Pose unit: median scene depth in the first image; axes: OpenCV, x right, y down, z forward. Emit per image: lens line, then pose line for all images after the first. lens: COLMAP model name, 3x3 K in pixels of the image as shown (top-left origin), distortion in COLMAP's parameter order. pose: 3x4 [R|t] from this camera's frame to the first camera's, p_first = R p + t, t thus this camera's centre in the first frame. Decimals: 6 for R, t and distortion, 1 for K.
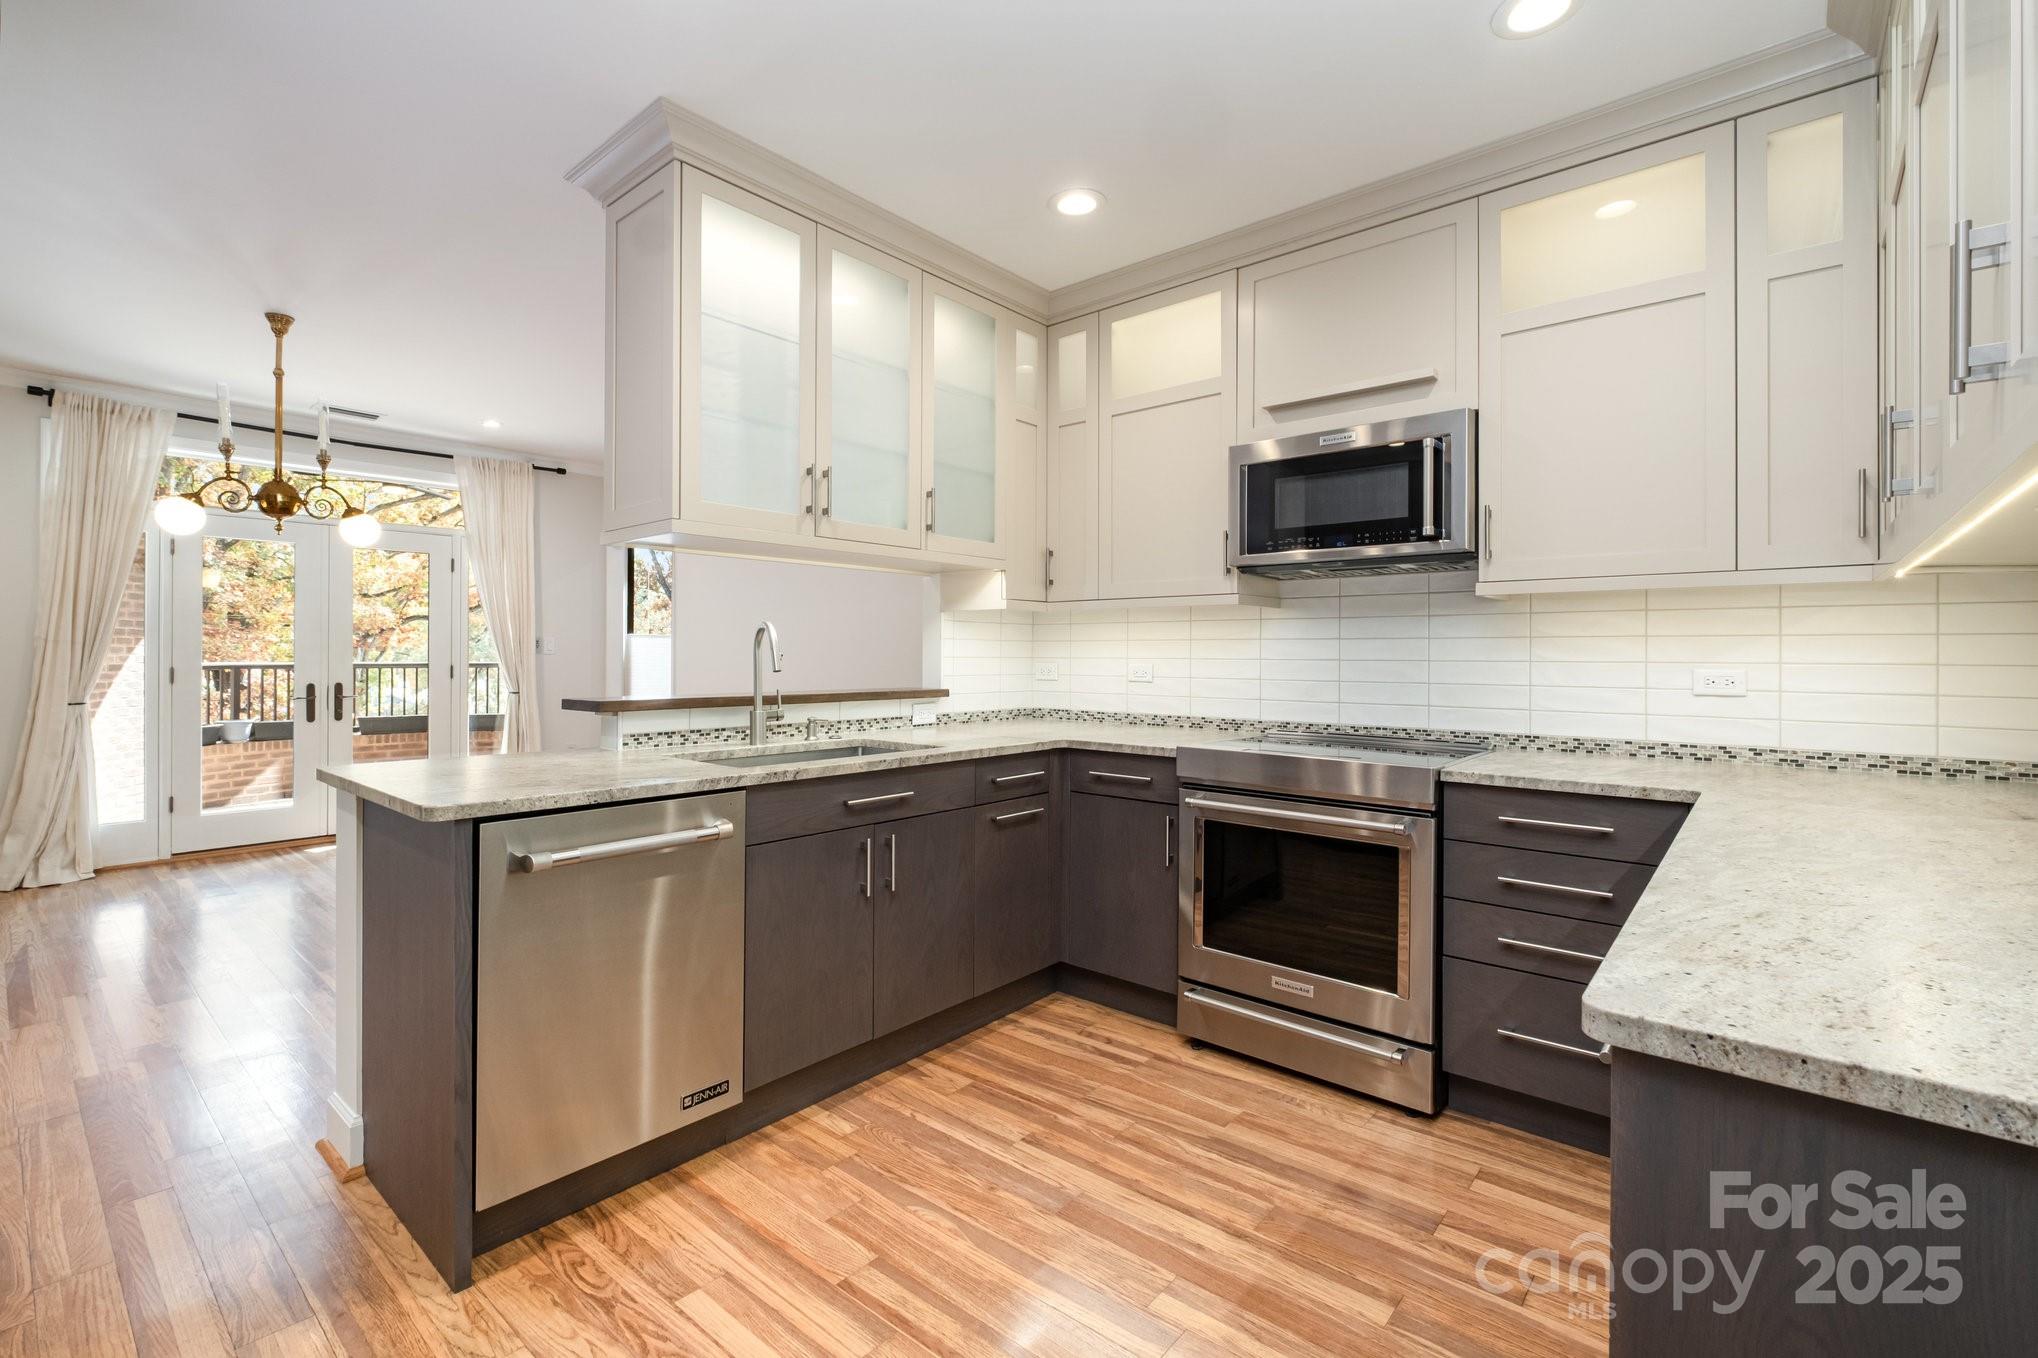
lens RADIAL K [[913.7, 0, 994.7], [0, 913.7, 652.7], [0, 0, 1]] dist [-0.001611, -0.000345]
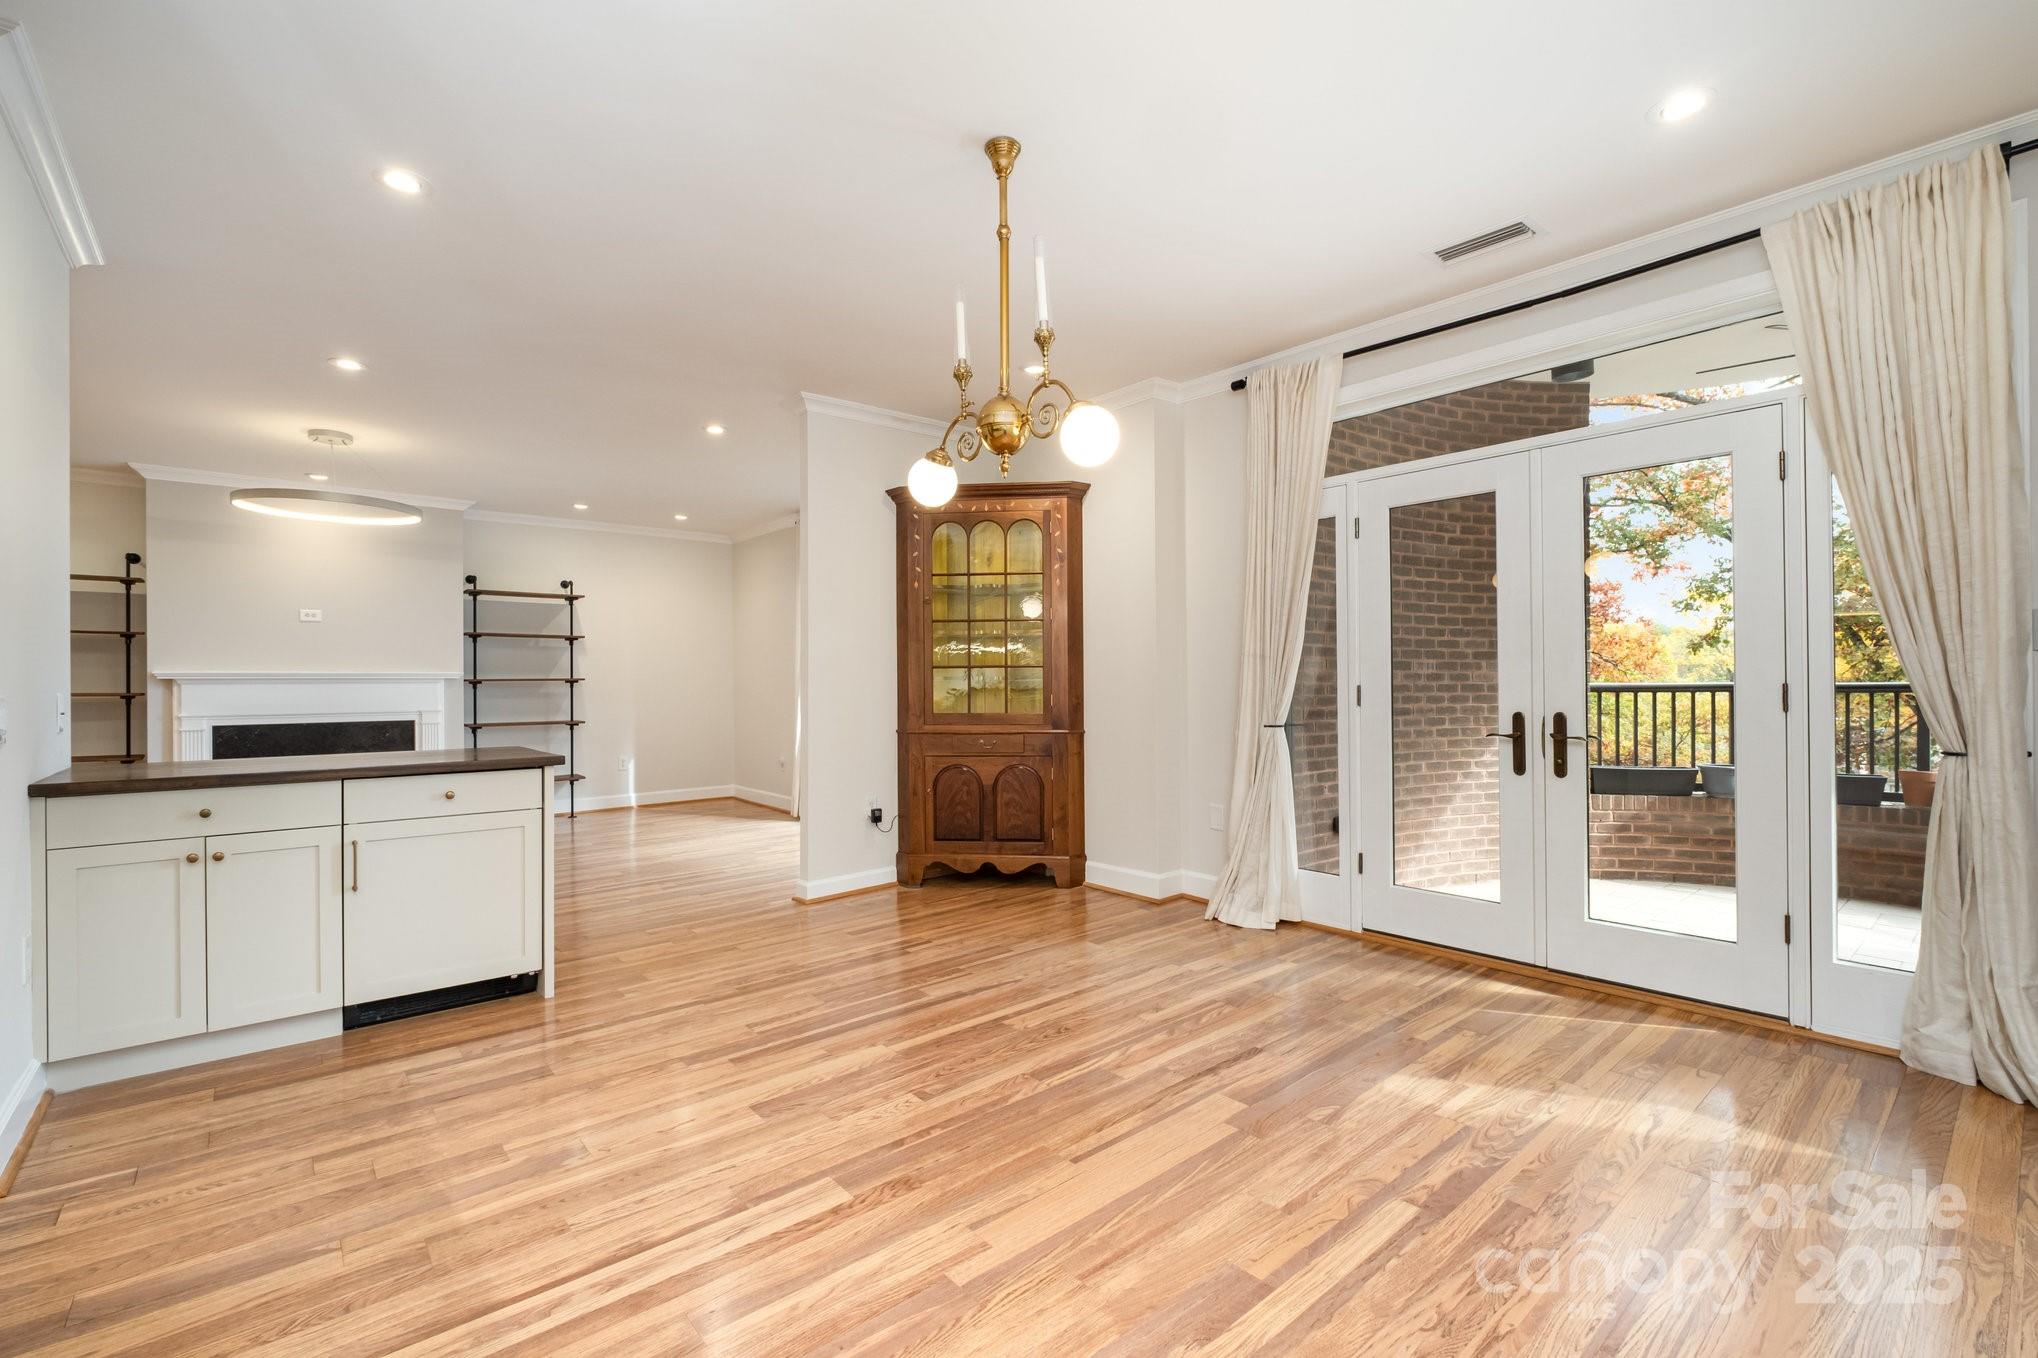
lens RADIAL K [[884.7, 0, 995.3], [0, 884.7, 680.7], [0, 0, 1]] dist [-0.002635, -0.000843]
pose [[-0.151186, -0.004364, -0.988496, -0.217318], [0.007755, 0.999954, -0.005600, 0.026088], [0.988475, -0.008512, -0.151145, 1.473990]]
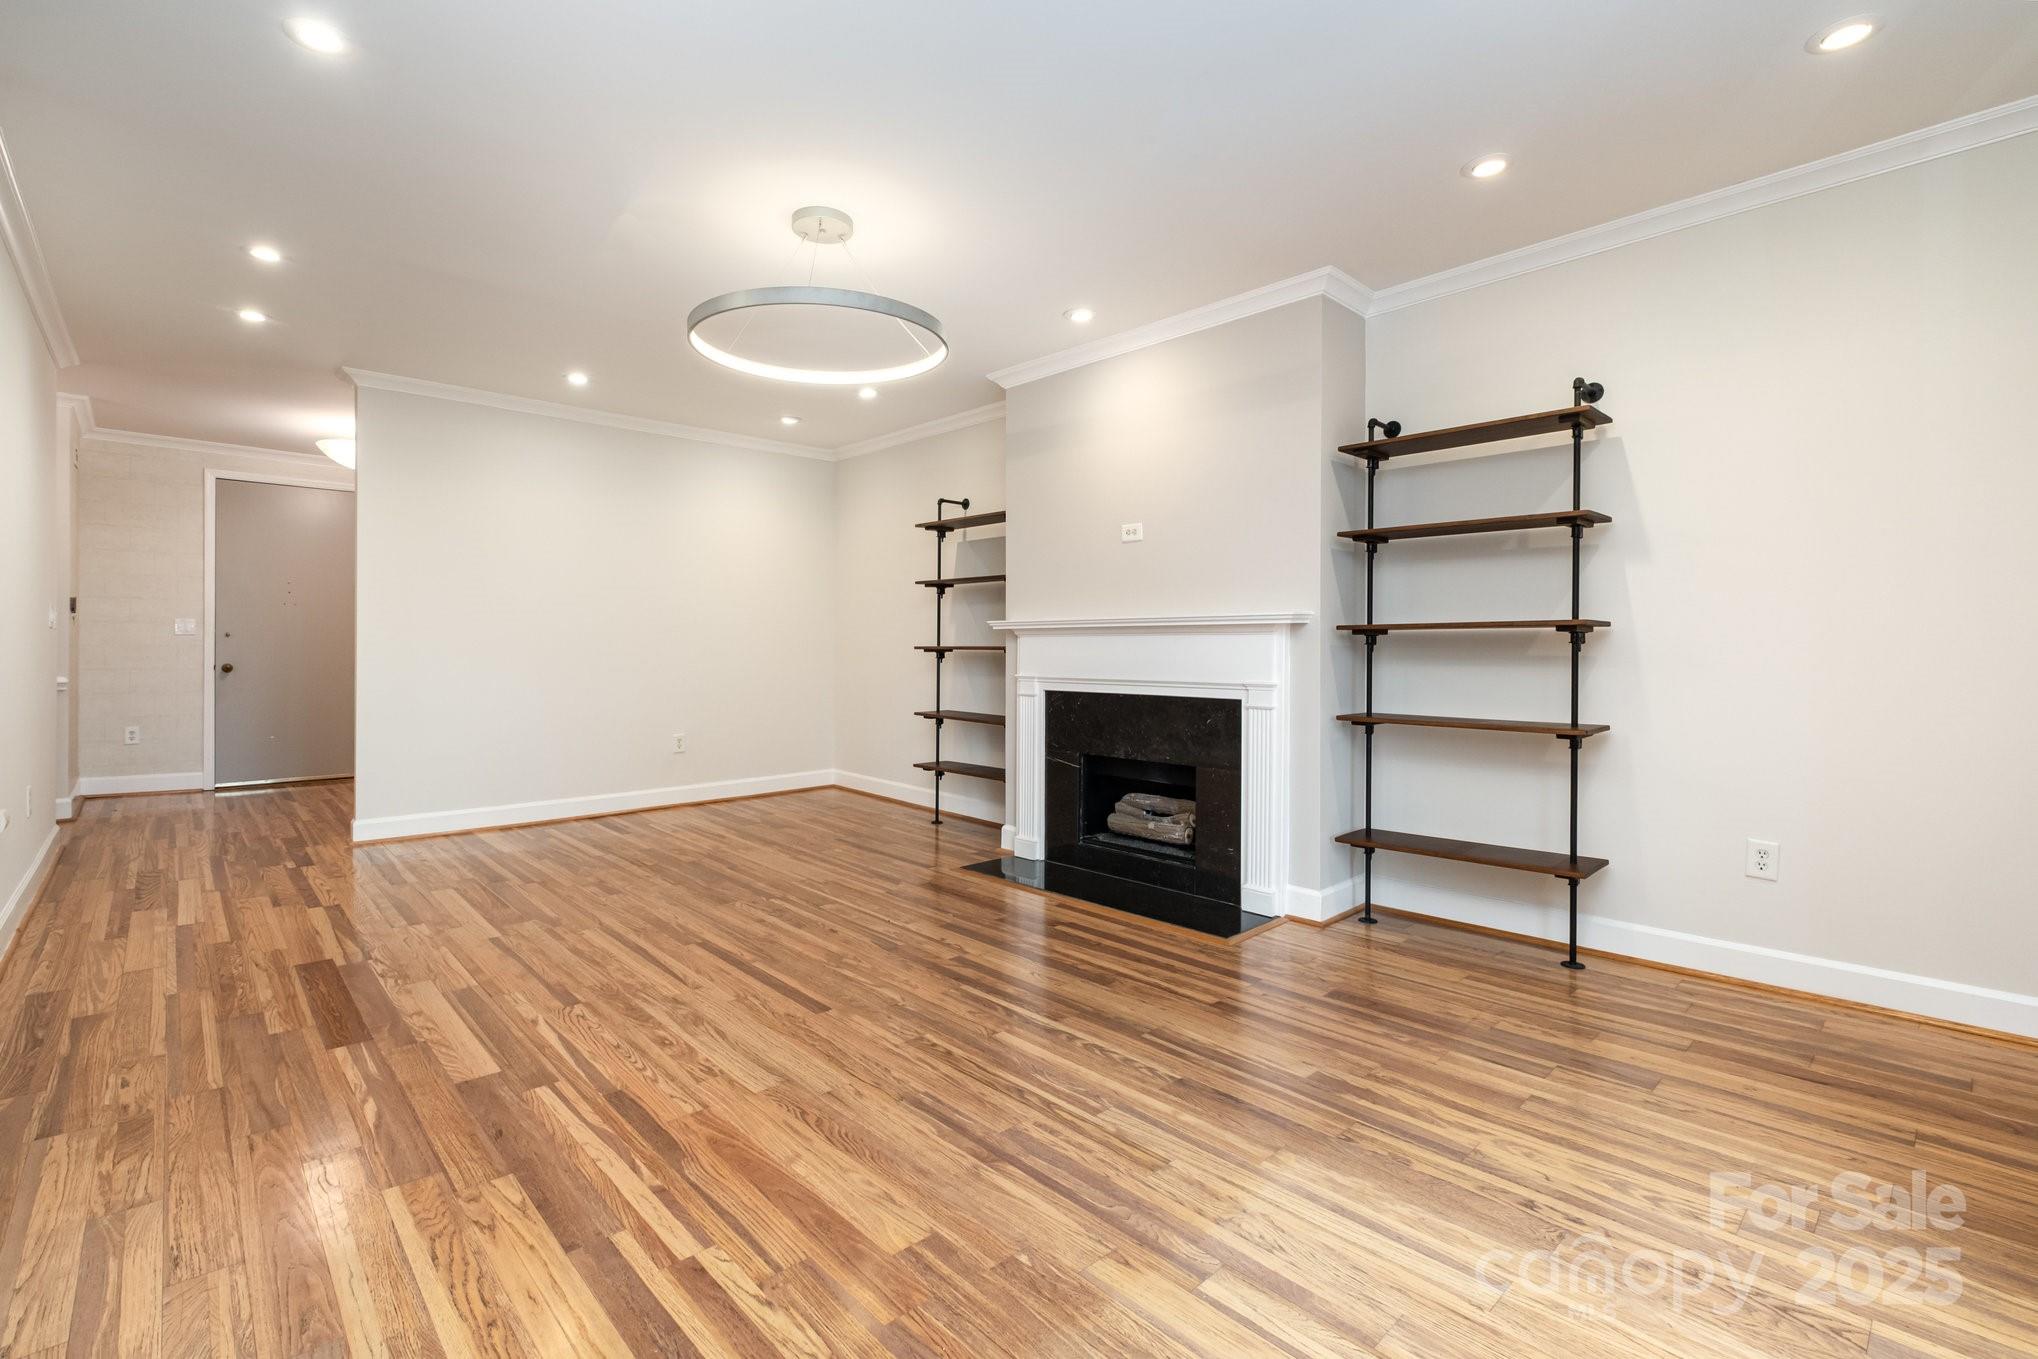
lens RADIAL K [[913.7, 0, 994.7], [0, 913.7, 653.2], [0, 0, 1]] dist [-0.001611, -0.000345]
pose [[-0.994743, -0.007419, 0.102138, -2.139053], [-0.007164, 0.999970, 0.002863, 0.035381], [-0.102156, 0.002116, -0.994766, 0.962628]]
